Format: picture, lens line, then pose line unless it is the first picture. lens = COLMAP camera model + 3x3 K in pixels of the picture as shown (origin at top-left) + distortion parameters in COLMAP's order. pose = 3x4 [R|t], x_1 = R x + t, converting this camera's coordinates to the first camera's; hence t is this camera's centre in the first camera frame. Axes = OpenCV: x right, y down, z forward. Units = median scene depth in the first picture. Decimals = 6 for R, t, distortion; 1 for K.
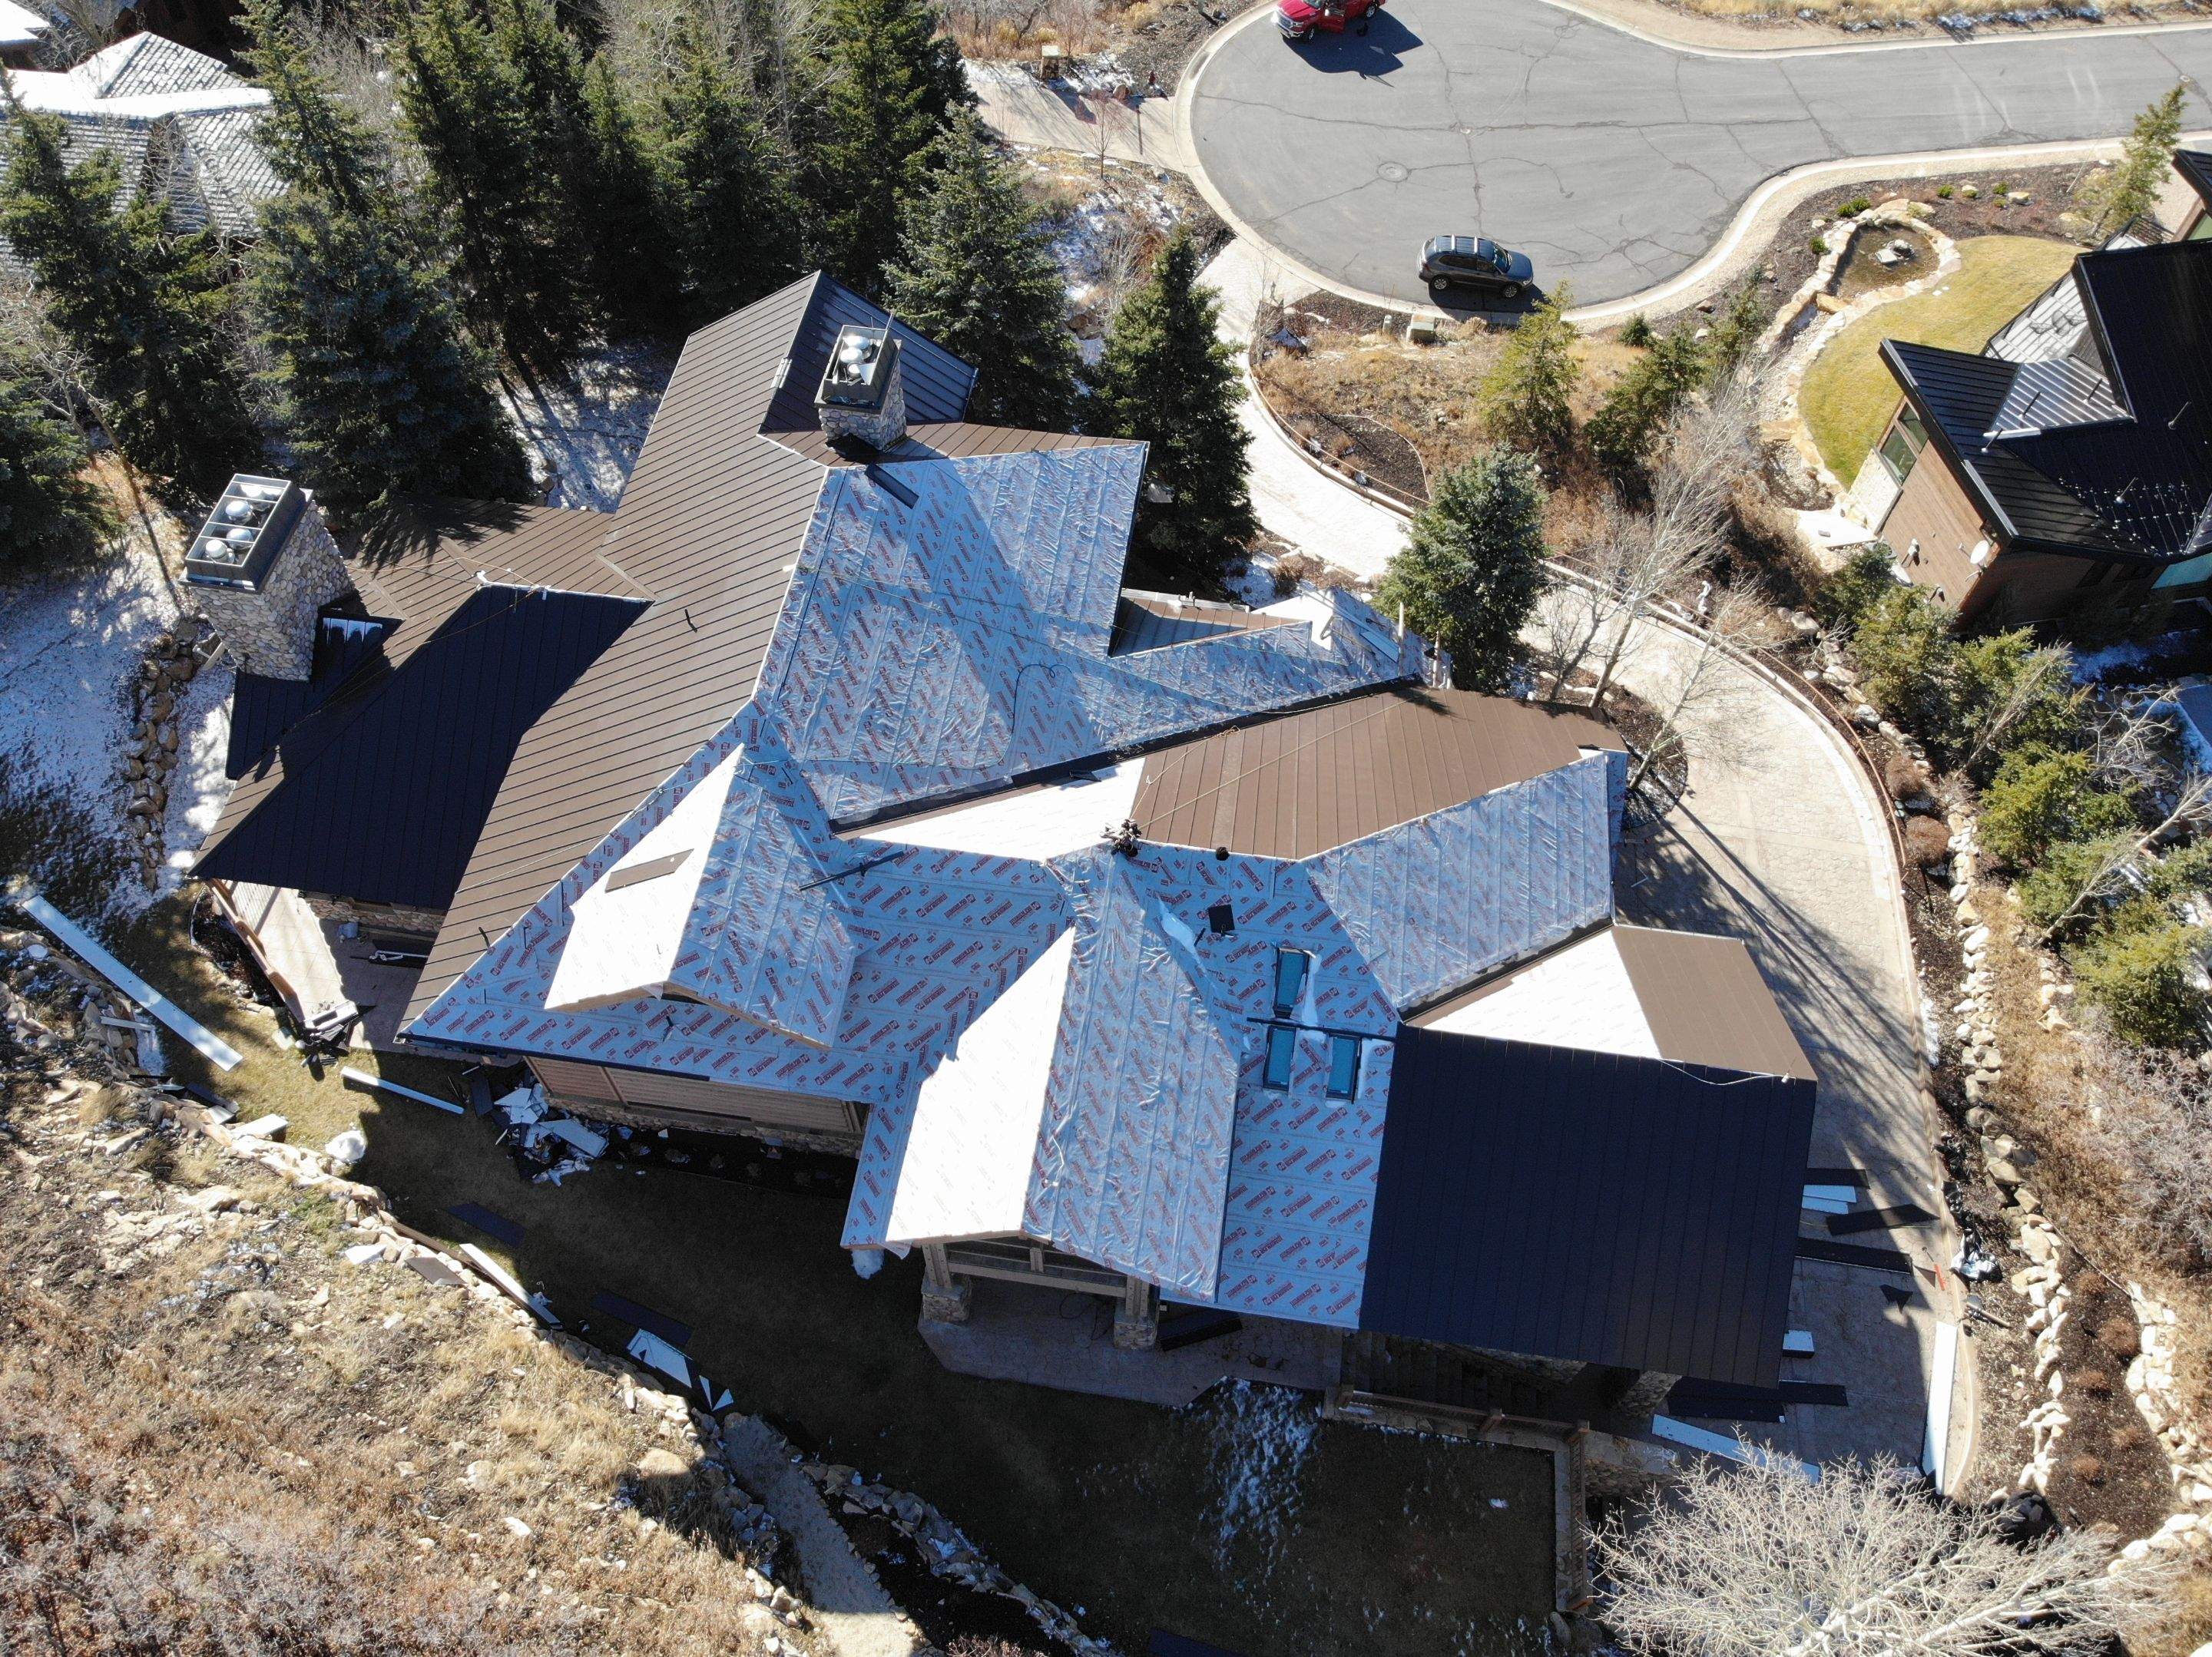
lens RADIAL K [[1651.1, 0, 1102.5], [0, 1651.1, 828.1], [0, 0, 1]] dist [-0.020010, 0.011322]
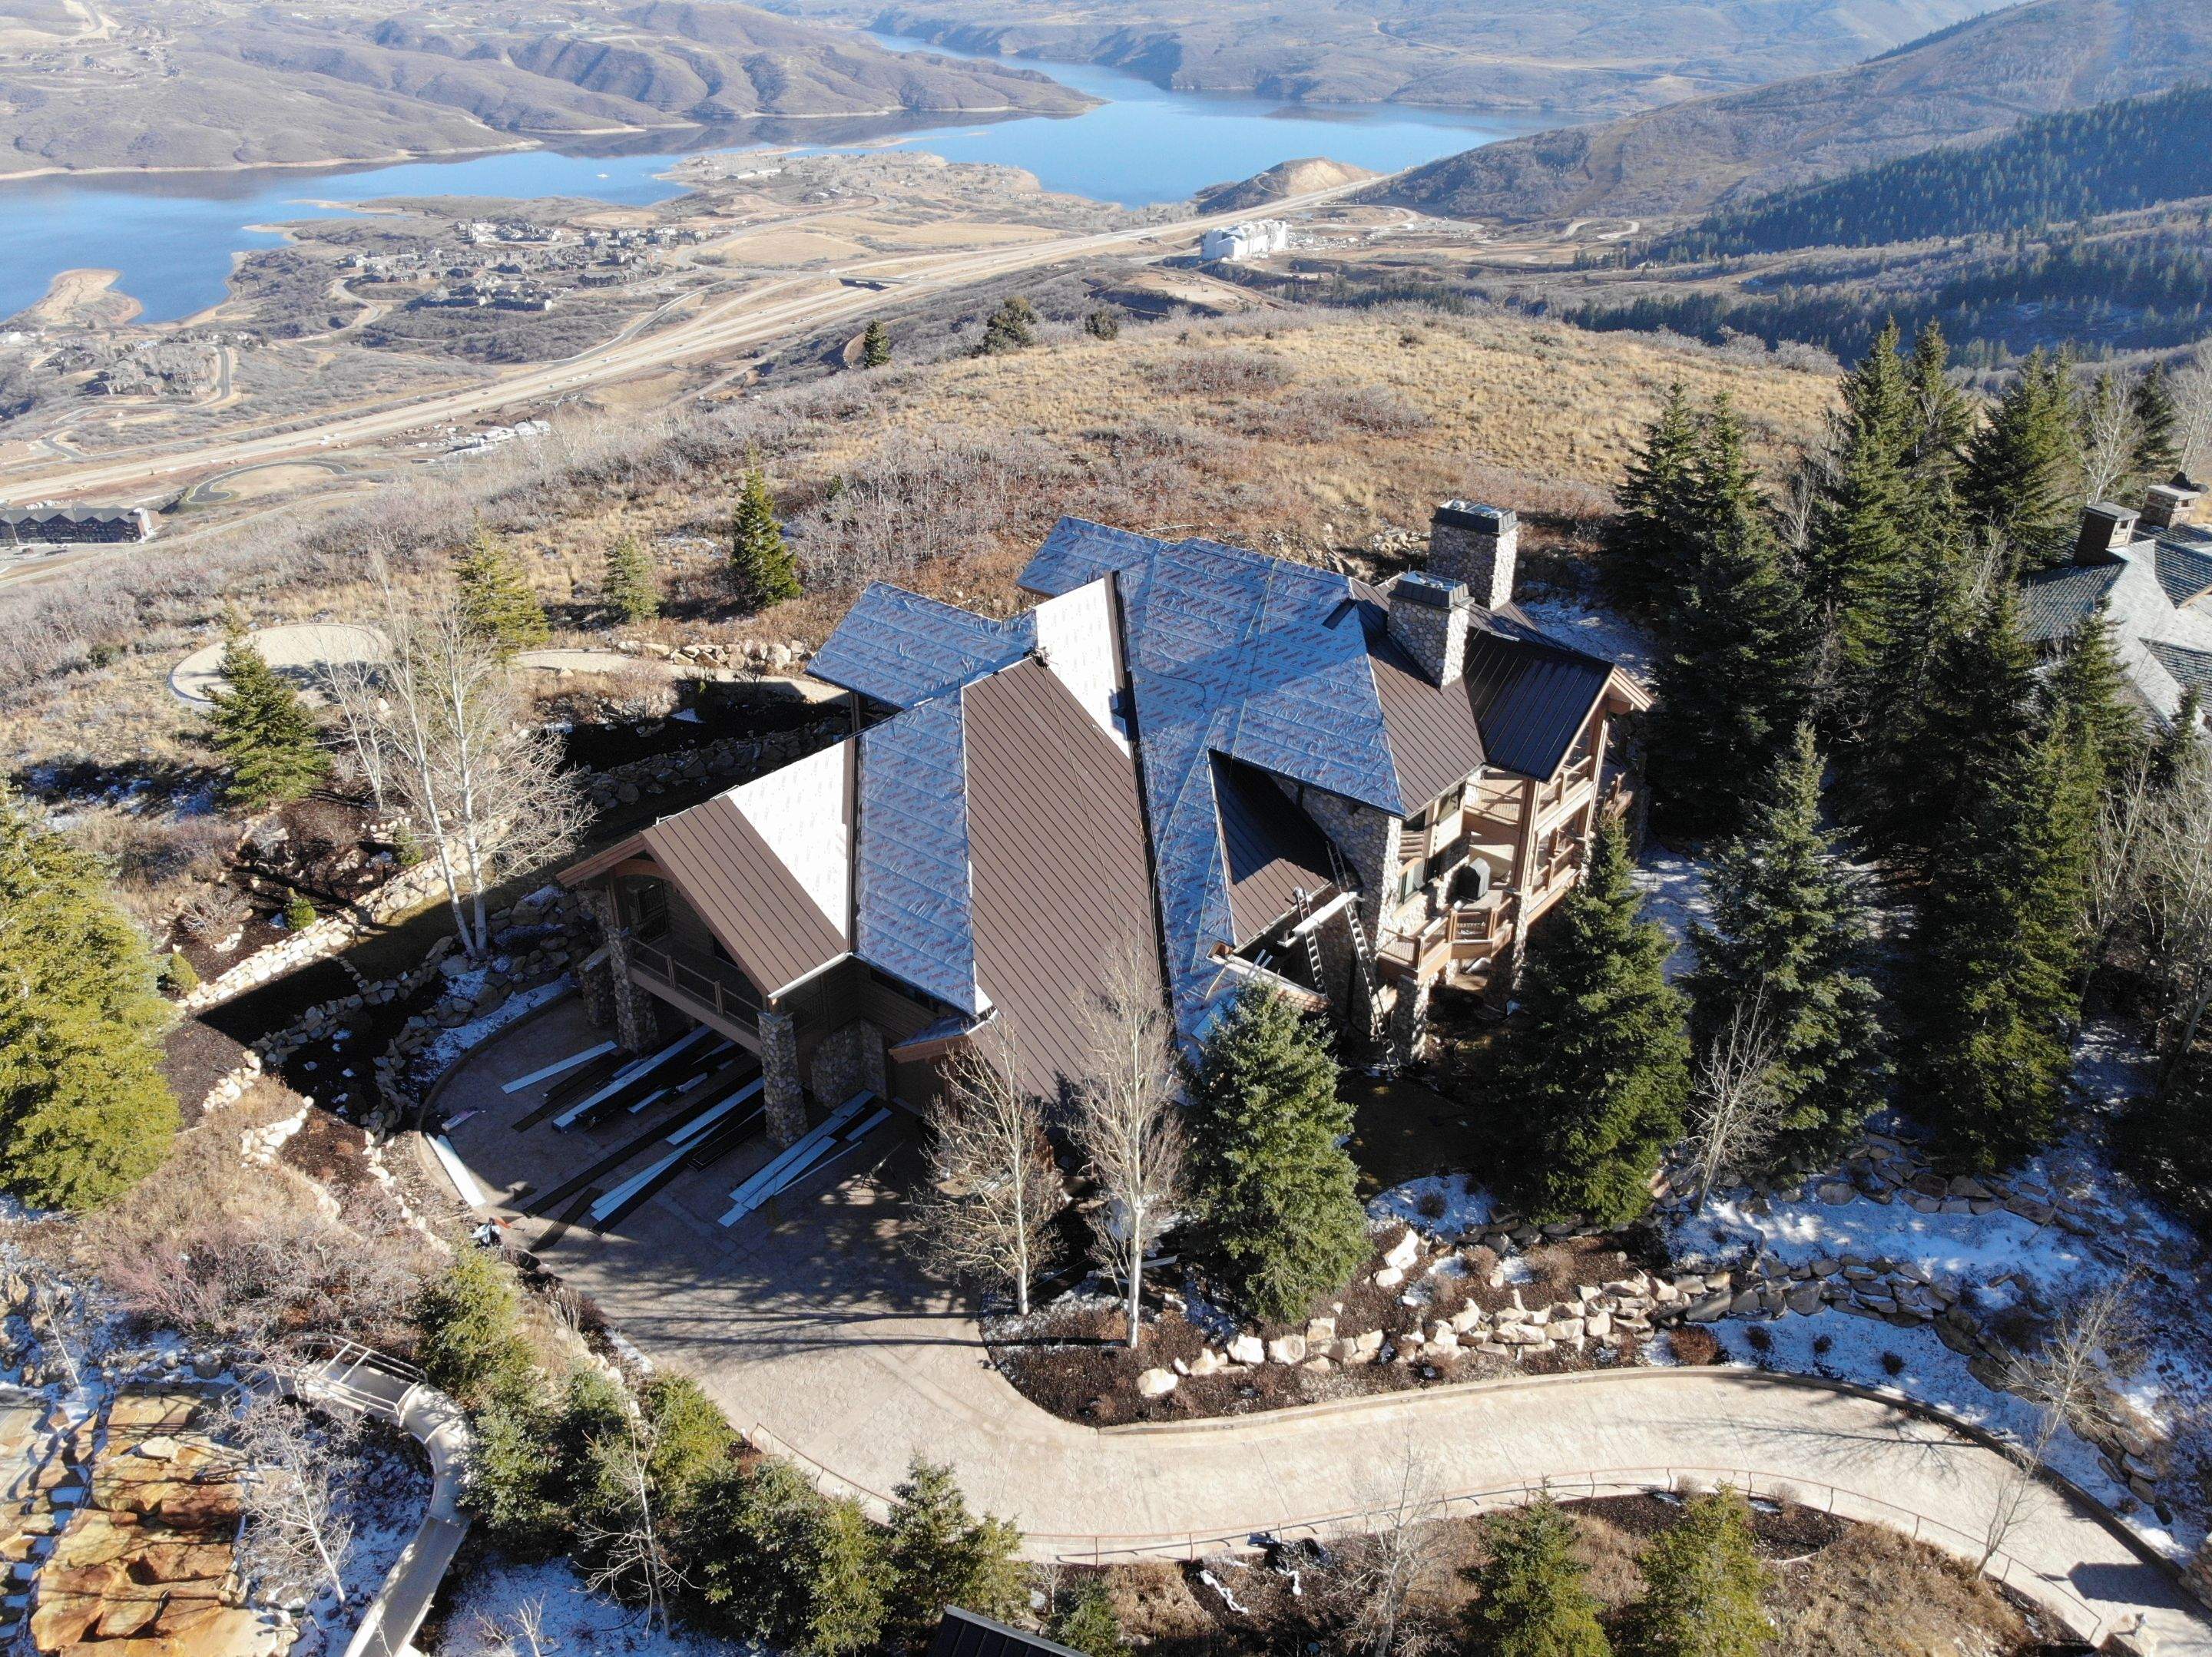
lens RADIAL K [[1651.1, 0, 1109.6], [0, 1651.1, 817.1], [0, 0, 1]] dist [-0.020010, 0.011322]
pose [[-0.519517, 0.393674, -0.758369, 1.068052], [-0.717167, 0.281602, 0.637473, -0.870119], [0.464515, 0.875055, 0.136033, 0.796985]]
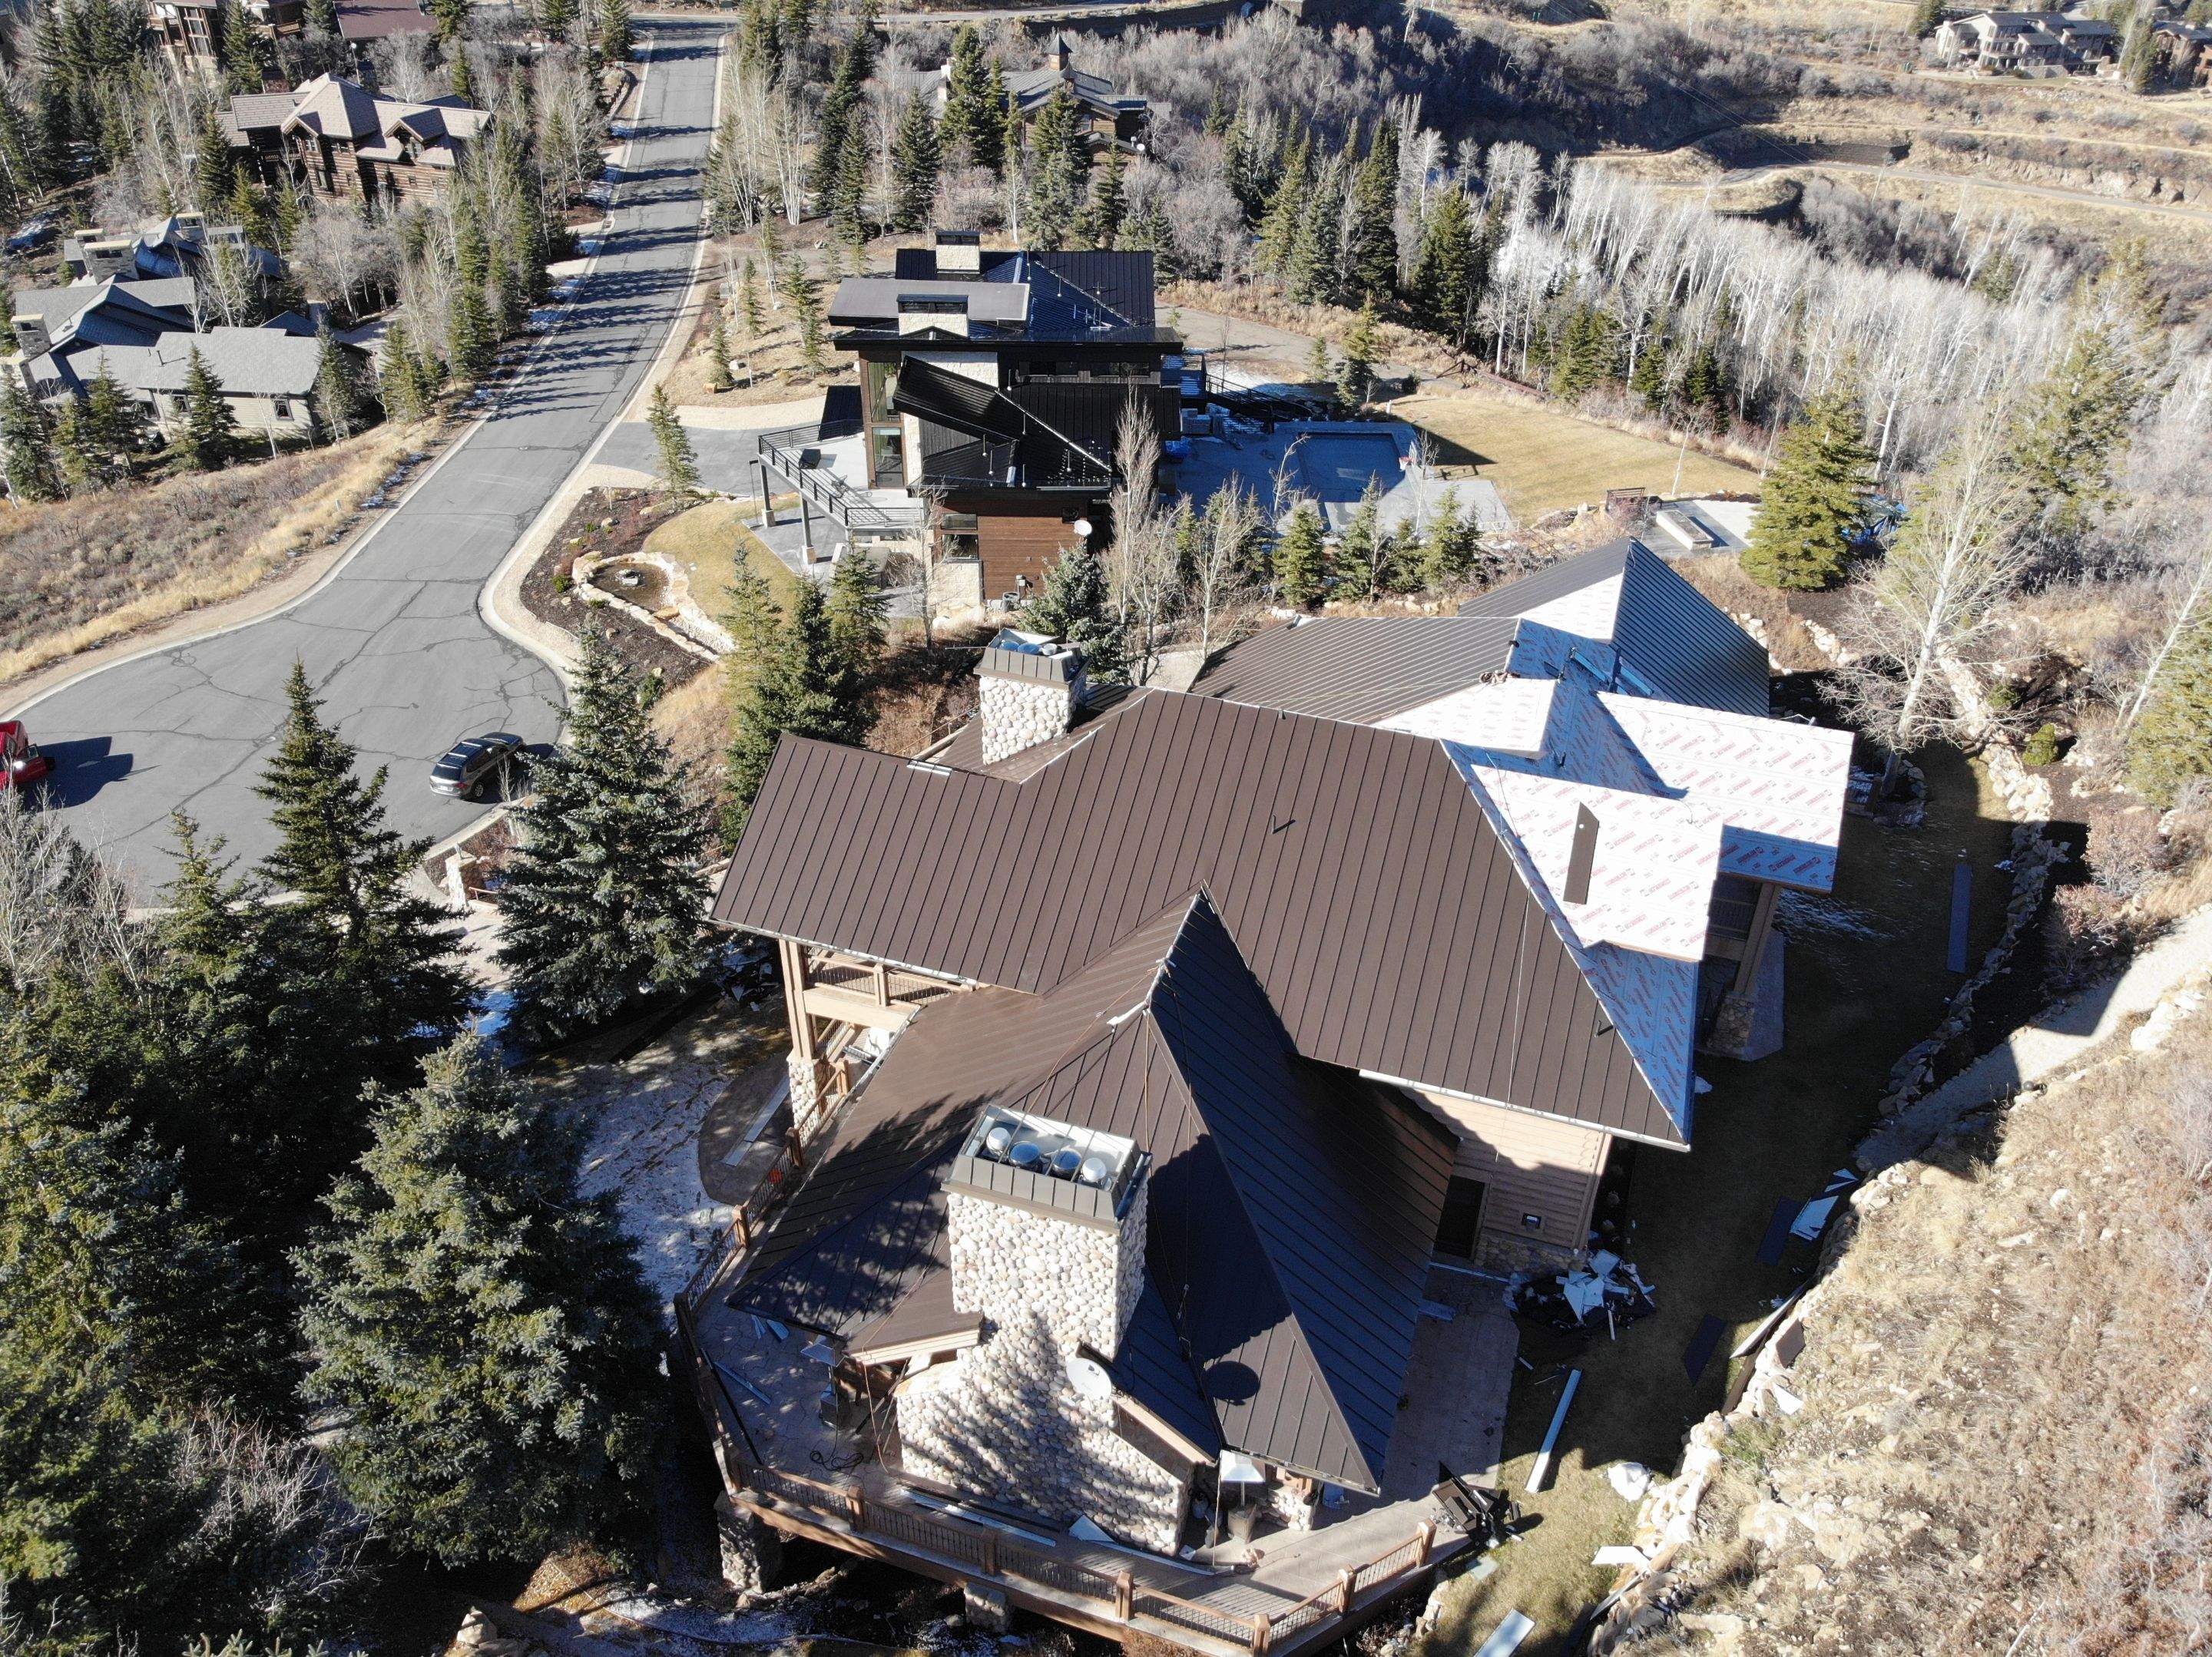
lens RADIAL K [[1651.1, 0, 1104.1], [0, 1651.1, 826.4], [0, 0, 1]] dist [-0.020010, 0.011322]
pose [[0.185848, -0.560220, 0.807226, -0.961509], [0.813723, 0.548229, 0.193131, -0.361044], [-0.550741, 0.620966, 0.557751, 0.441310]]
